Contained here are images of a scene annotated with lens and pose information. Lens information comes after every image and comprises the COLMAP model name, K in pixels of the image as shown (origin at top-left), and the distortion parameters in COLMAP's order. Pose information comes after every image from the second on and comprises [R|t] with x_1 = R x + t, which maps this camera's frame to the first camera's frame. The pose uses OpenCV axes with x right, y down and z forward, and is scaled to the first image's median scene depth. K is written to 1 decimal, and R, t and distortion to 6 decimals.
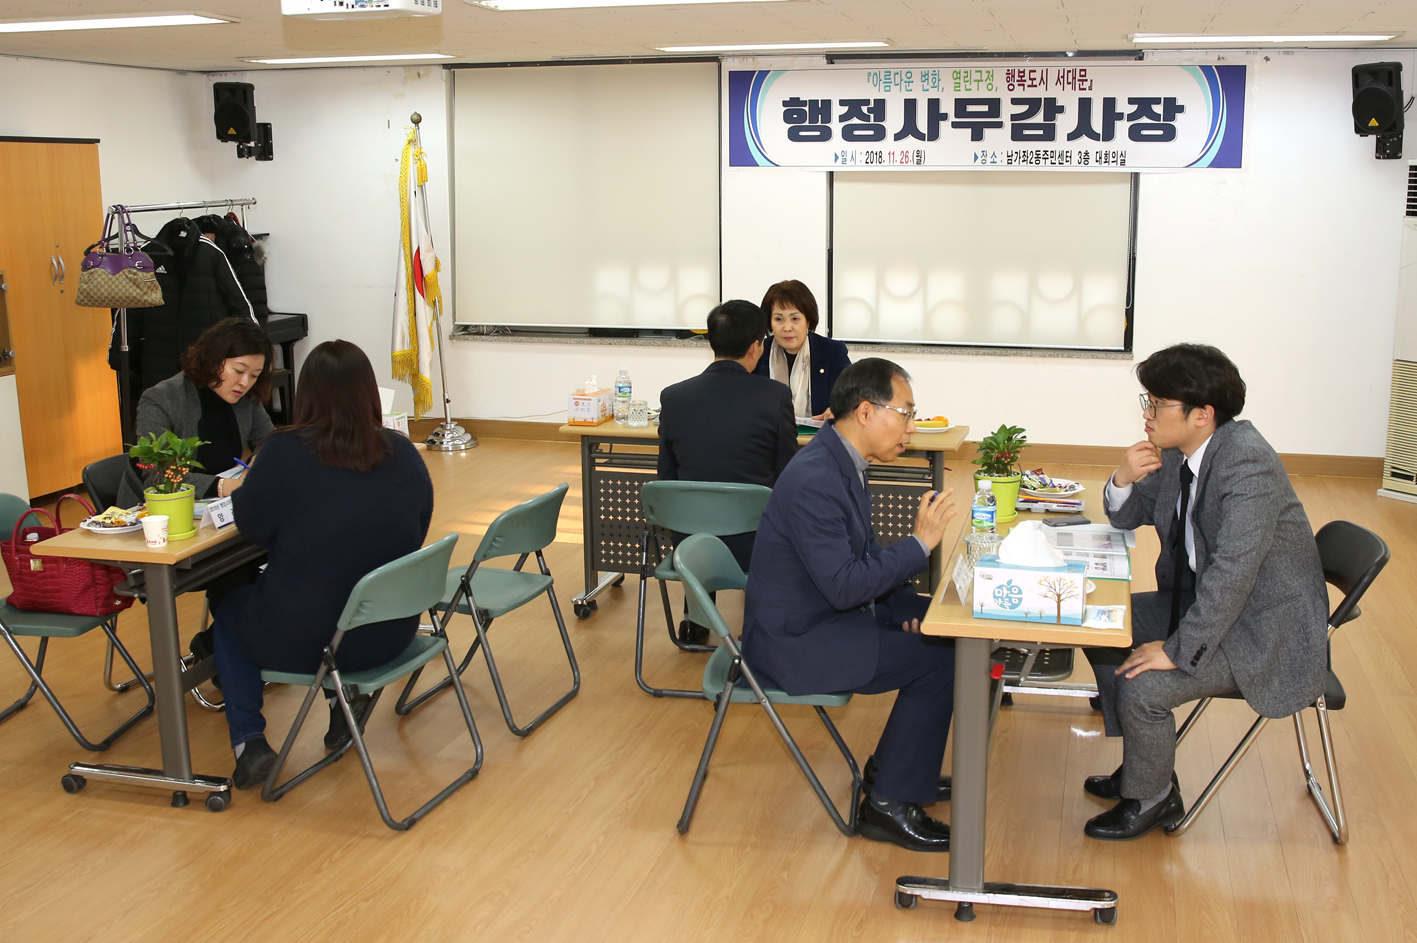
lens RADIAL K [[1436.5, 0, 768.7], [0, 1436.5, 438.3], [0, 0, 1]] dist [-0.088733, 0.000000]
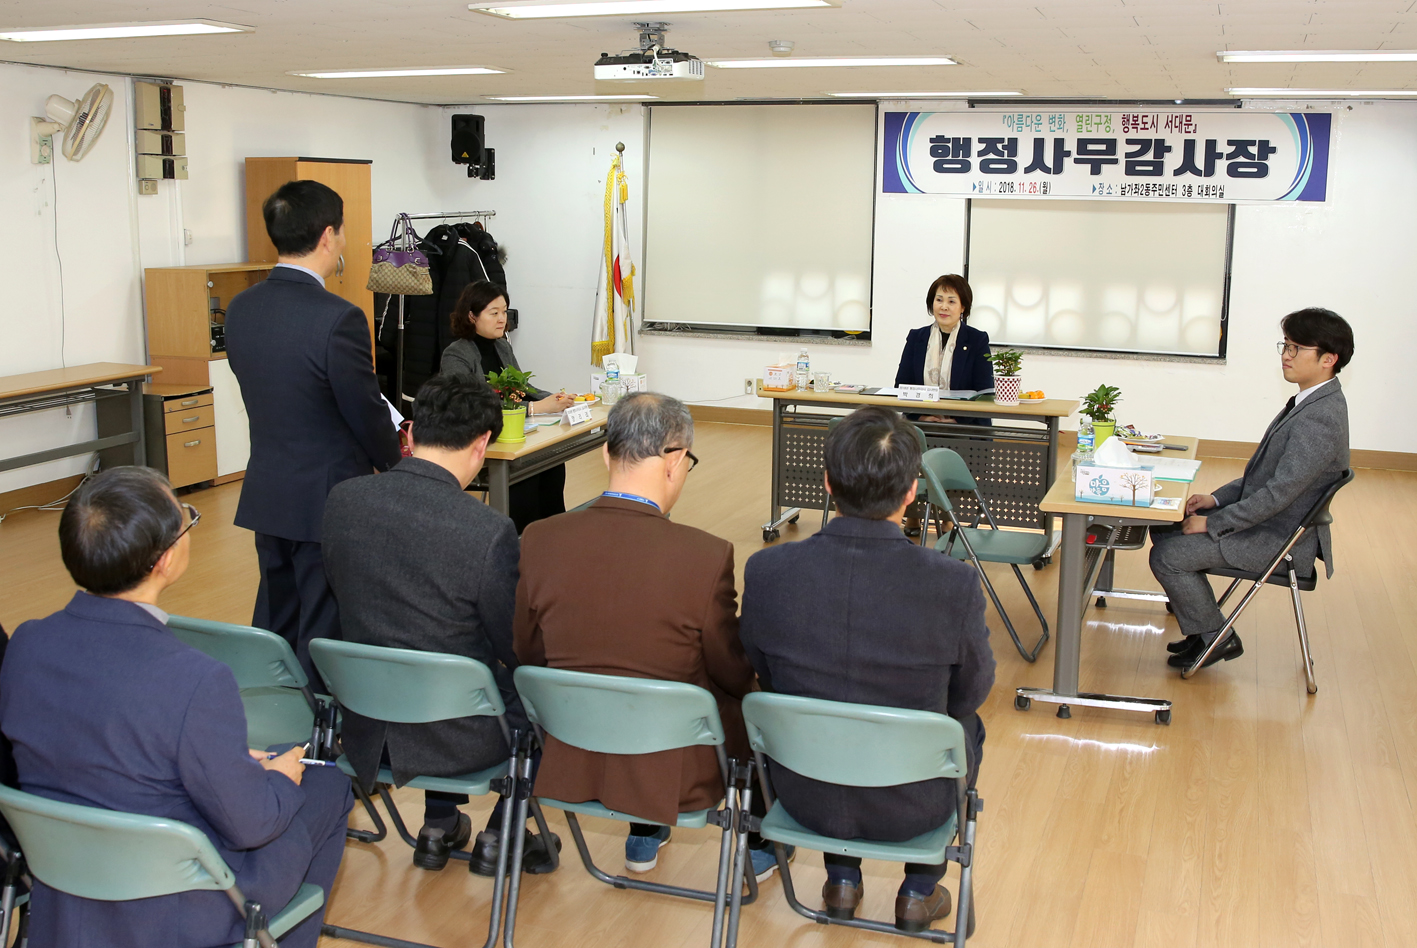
lens RADIAL K [[1436.5, 0, 730.1], [0, 1436.5, 434.5], [0, 0, 1]] dist [-0.088733, 0.000000]
pose [[0.993810, 0.032579, -0.106207, -0.021470], [-0.034690, 0.999234, -0.018088, 0.036753], [0.105536, 0.021660, 0.994180, -0.190708]]
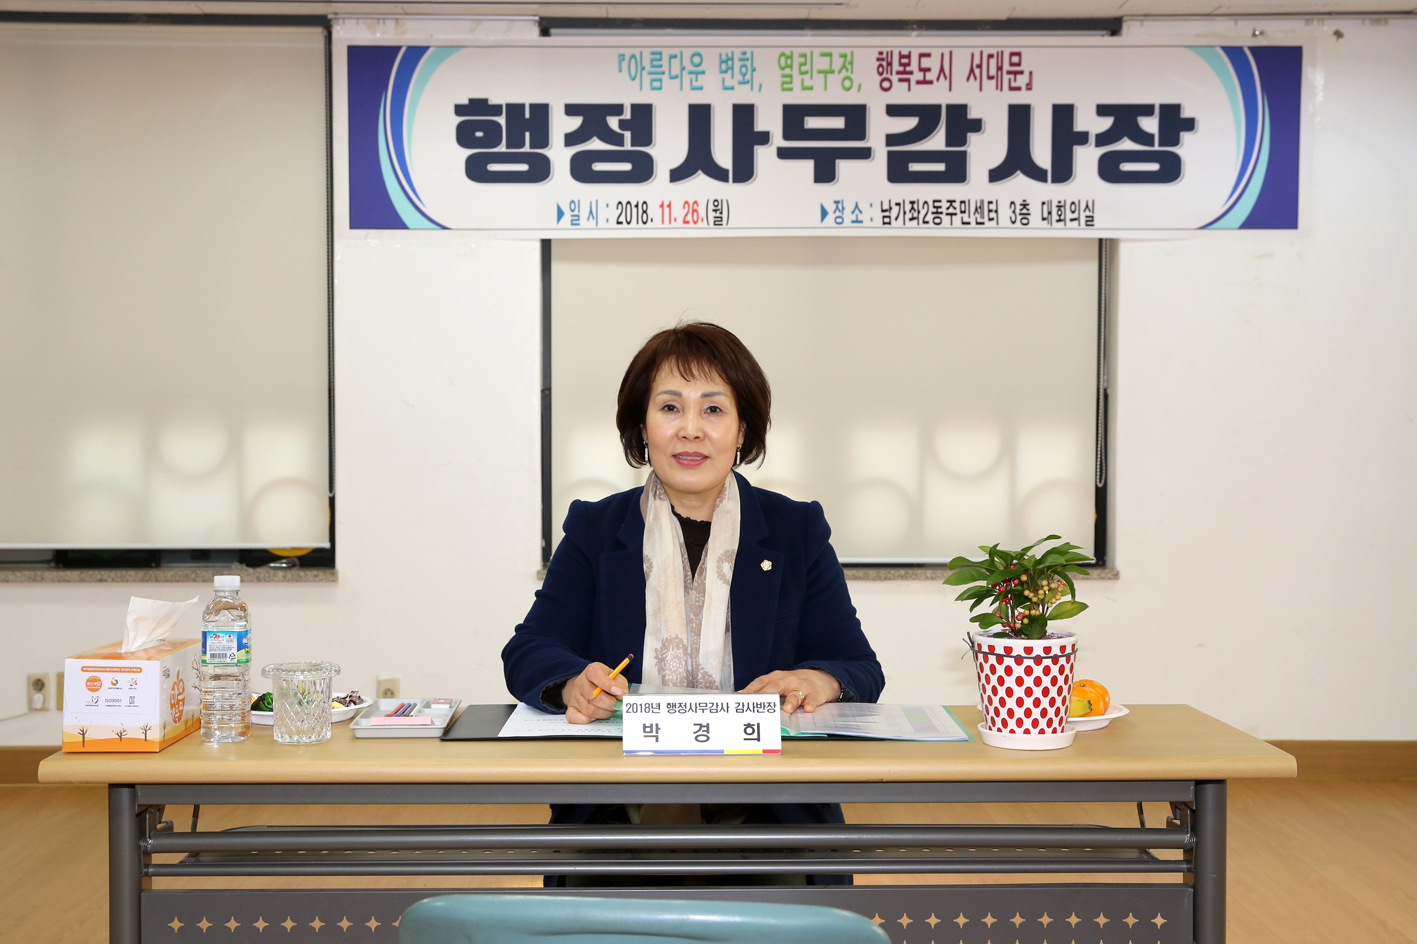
lens RADIAL K [[1802.5, 0, 707.7], [0, 1802.5, 474.4], [0, 0, 1]] dist [0.055907, 0.000000]
pose [[0.968730, -0.009473, 0.247935, -0.068041], [0.045277, 0.989241, -0.139109, -0.005926], [-0.243950, 0.145985, 0.958737, 0.373542]]
